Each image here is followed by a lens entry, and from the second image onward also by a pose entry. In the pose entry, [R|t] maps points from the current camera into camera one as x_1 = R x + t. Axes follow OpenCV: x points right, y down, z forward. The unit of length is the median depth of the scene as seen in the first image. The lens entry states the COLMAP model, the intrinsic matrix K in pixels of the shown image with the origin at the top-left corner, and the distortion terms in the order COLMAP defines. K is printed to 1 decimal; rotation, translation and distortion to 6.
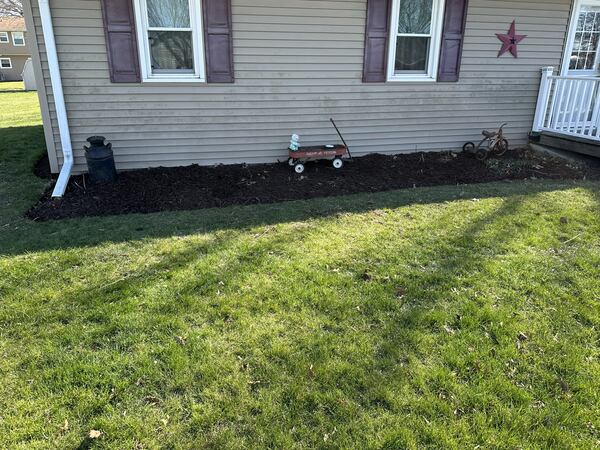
lens RADIAL K [[441.1, 0, 291.4], [0, 441.1, 226.5], [0, 0, 1]] dist [0.043096, -0.055707]
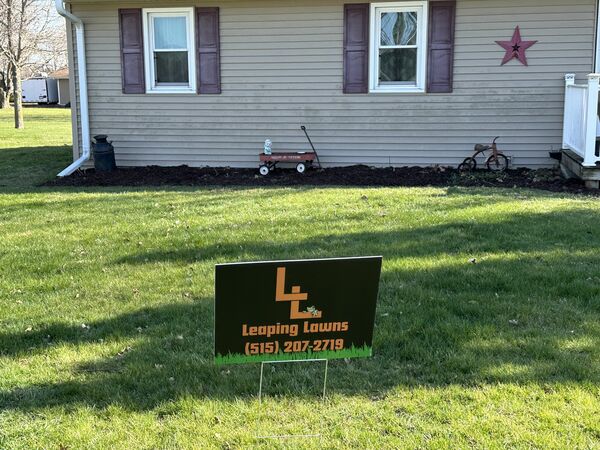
lens RADIAL K [[832.0, 0, 299.5], [0, 832.0, 225.9], [0, 0, 1]] dist [0.134592, 0.000000]
pose [[0.898343, 0.064811, -0.434487, 0.941781], [-0.136875, 0.981118, -0.136652, 0.249737], [0.417426, 0.182230, 0.890251, -0.693670]]
